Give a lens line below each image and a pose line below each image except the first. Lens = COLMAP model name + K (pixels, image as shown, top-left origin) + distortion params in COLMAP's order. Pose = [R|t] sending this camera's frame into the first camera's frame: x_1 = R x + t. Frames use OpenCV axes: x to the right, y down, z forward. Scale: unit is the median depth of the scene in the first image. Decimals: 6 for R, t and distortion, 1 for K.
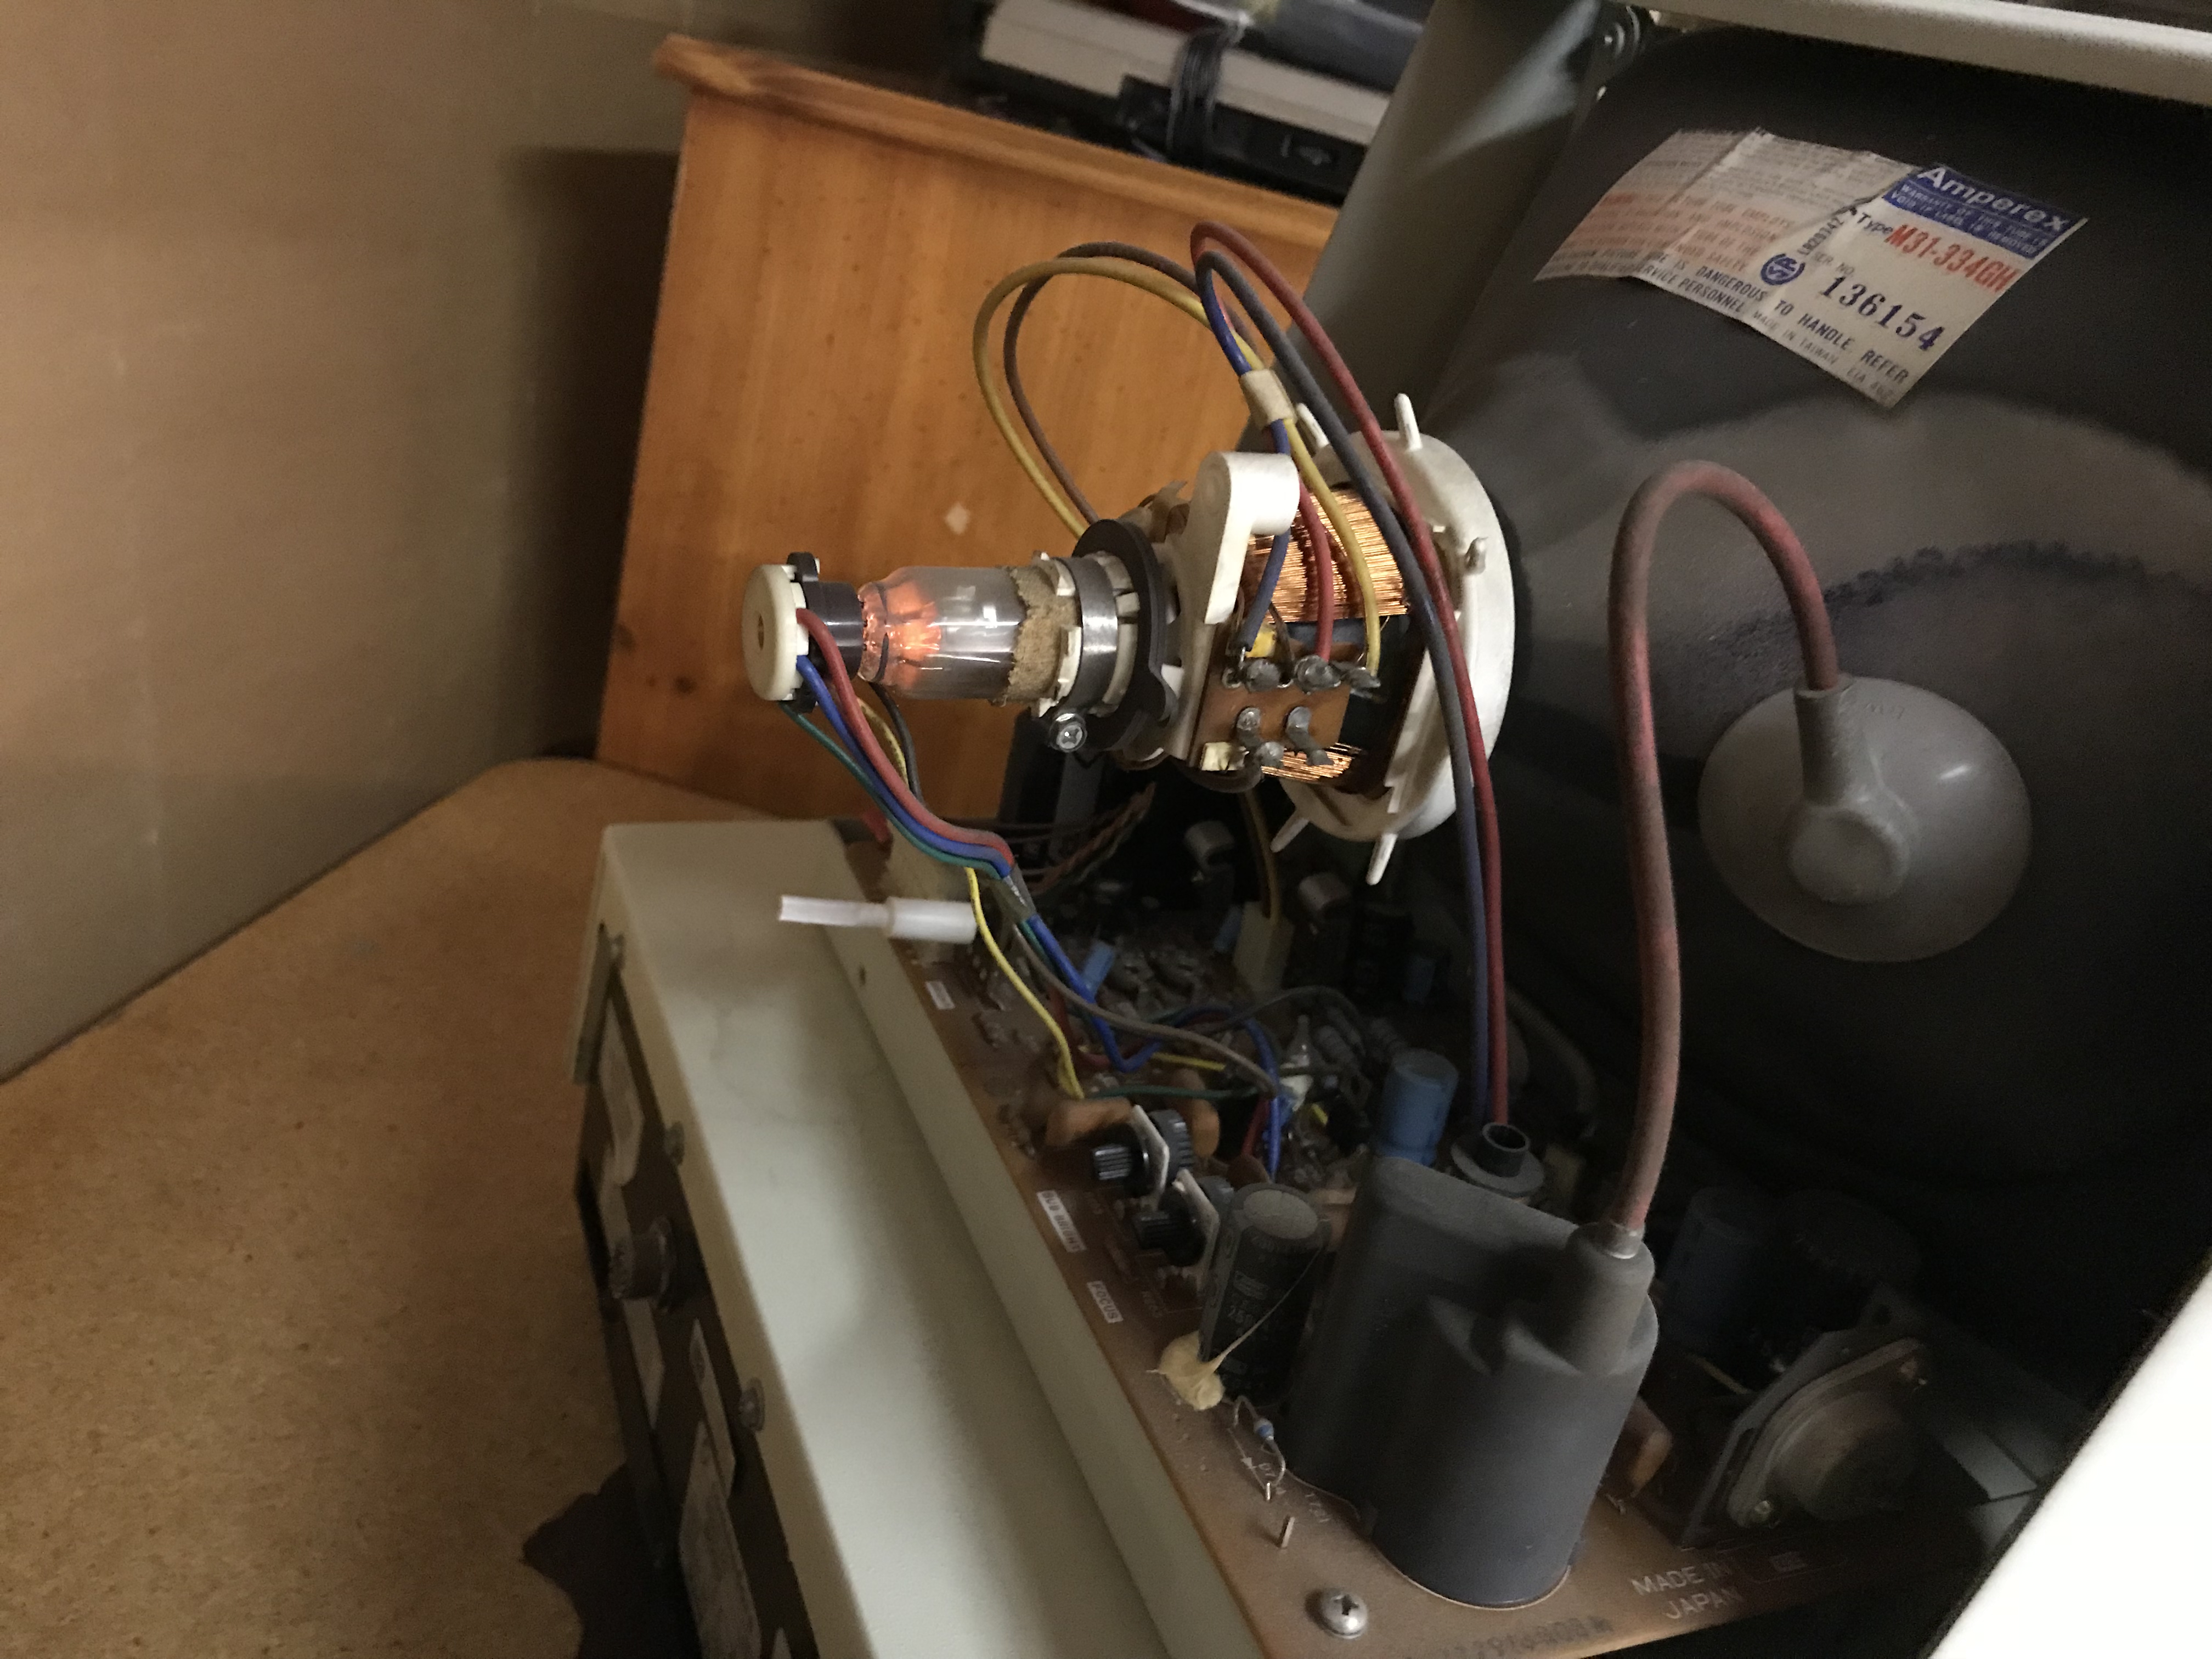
lens RADIAL K [[1754.0, 0, 1174.0], [0, 1754.0, 829.1], [0, 0, 1]] dist [0.031560, -0.066679]
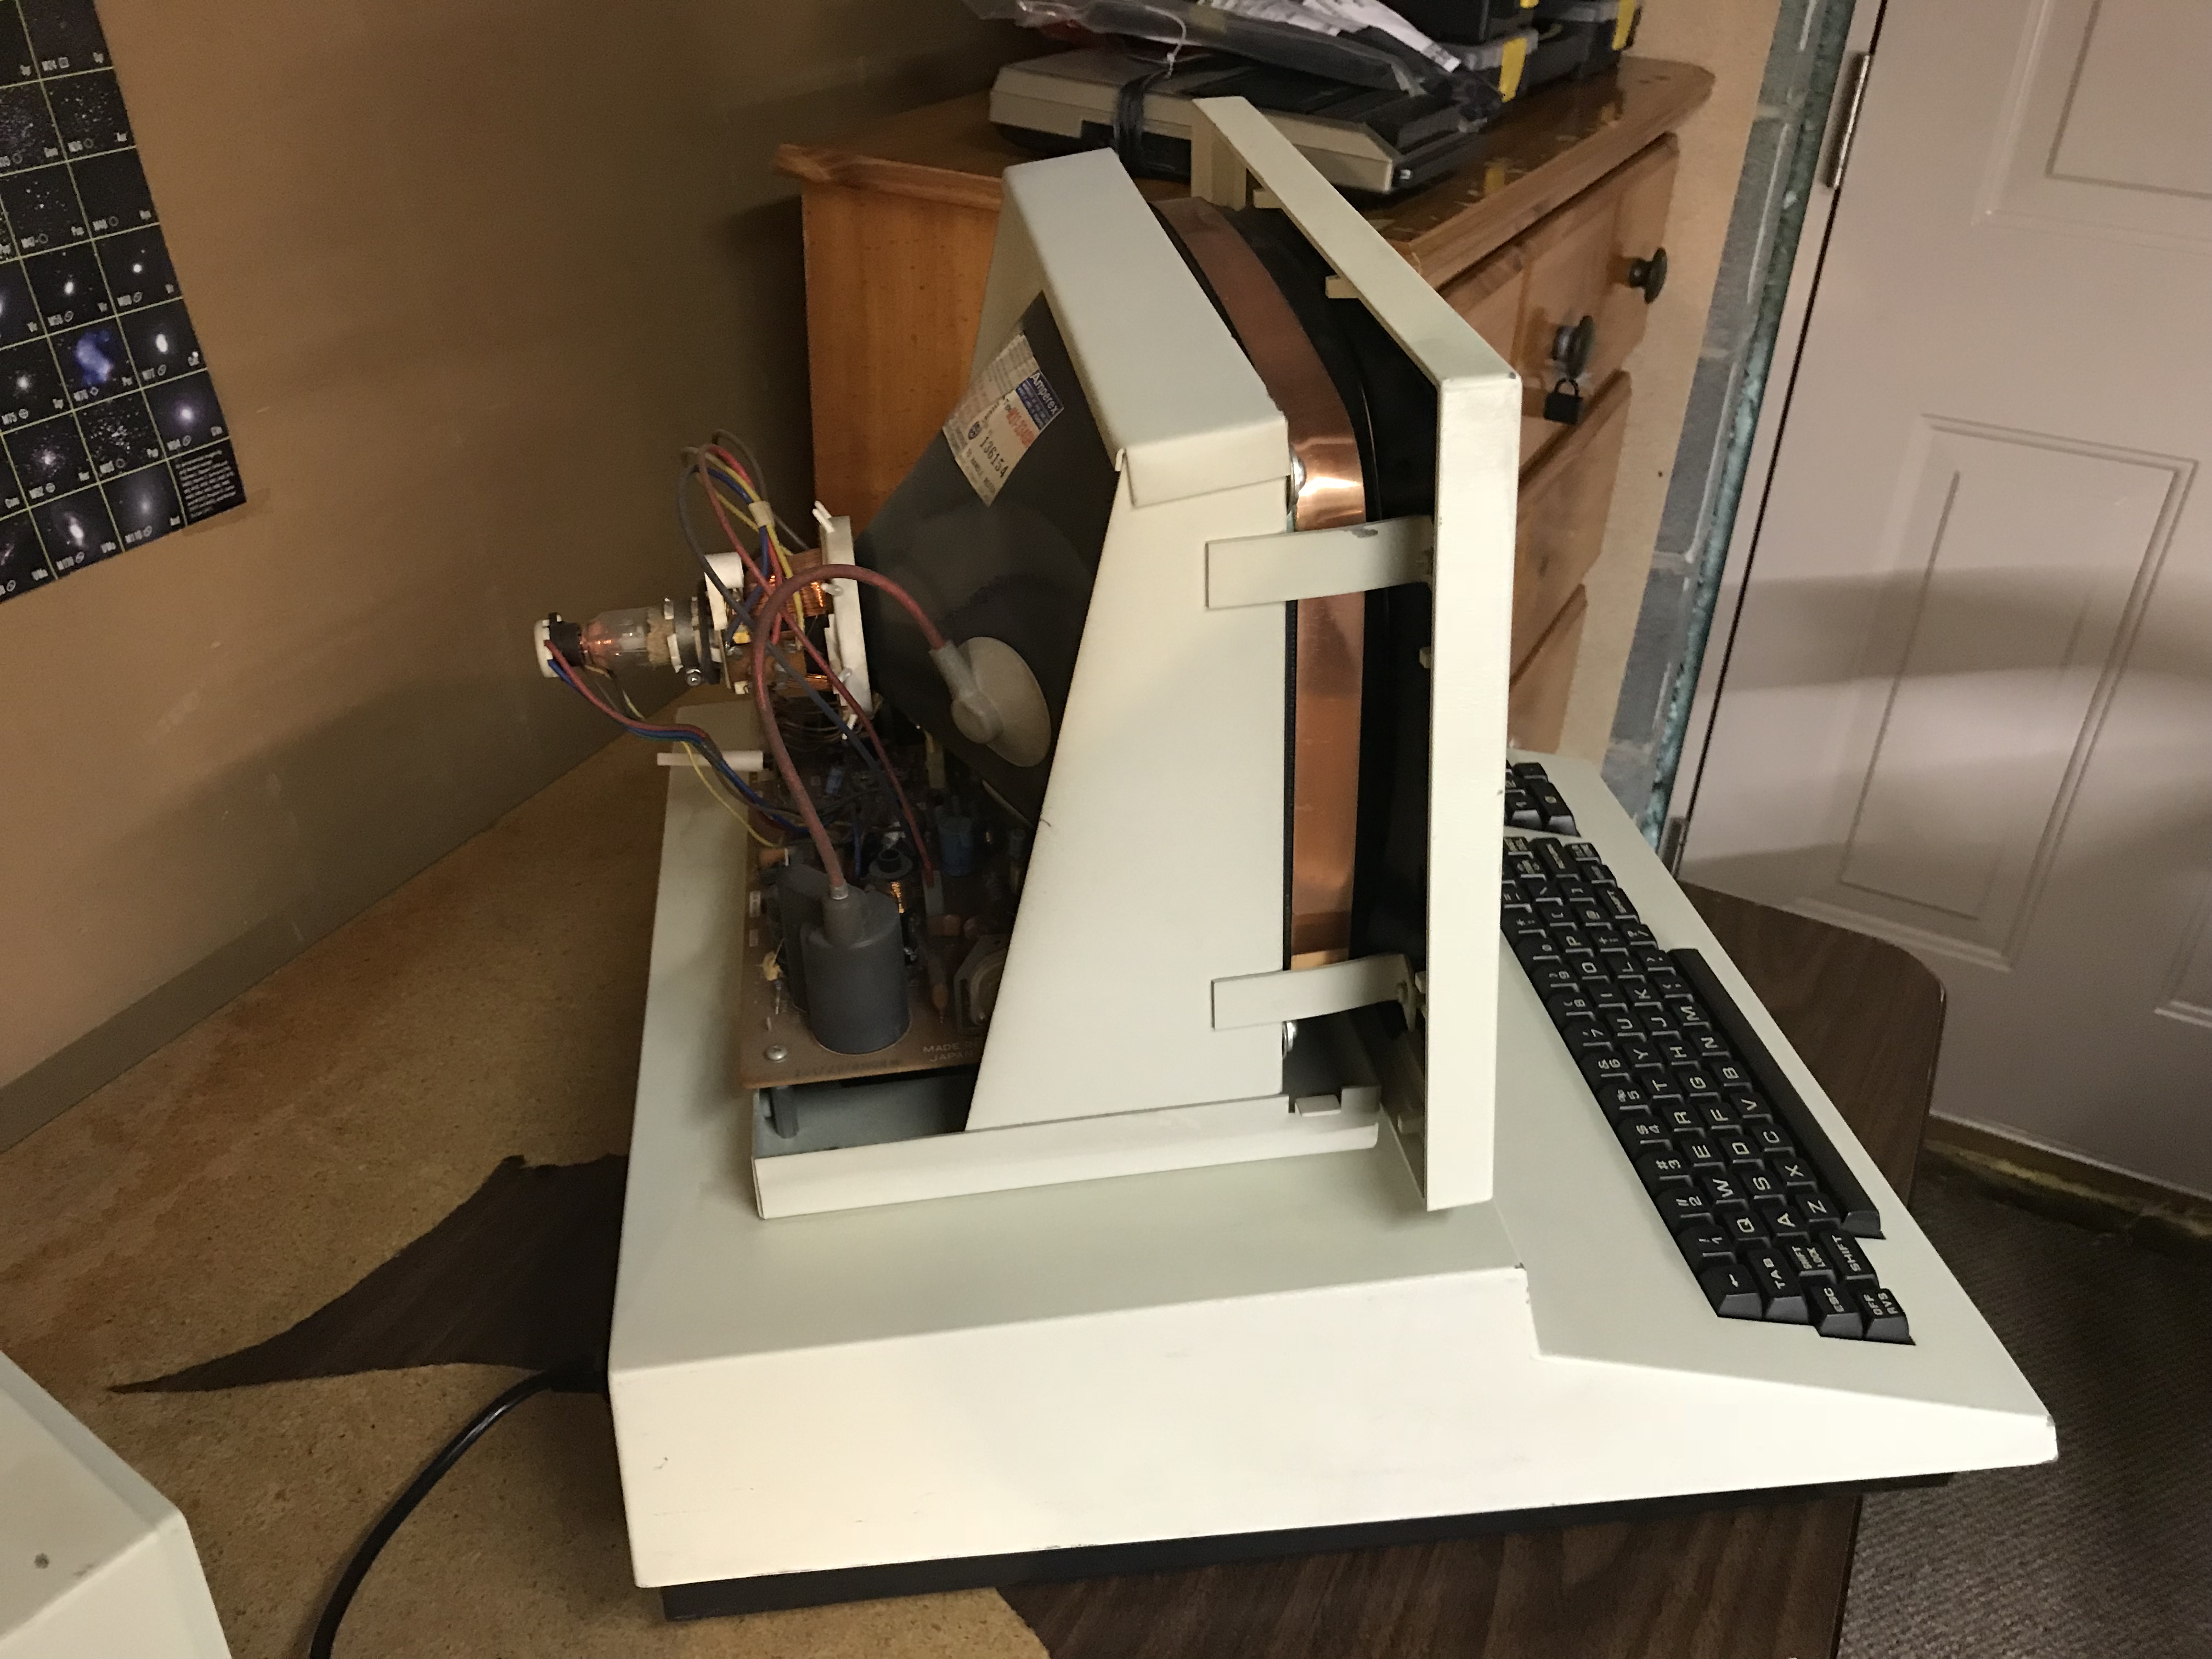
lens RADIAL K [[1754.0, 0, 1174.0], [0, 1754.0, 829.1], [0, 0, 1]] dist [0.031560, -0.066679]
pose [[0.952546, -0.032747, -0.302628, 0.798478], [0.067844, 0.992028, 0.106197, -0.041120], [0.296738, -0.121689, 0.947174, -0.627293]]
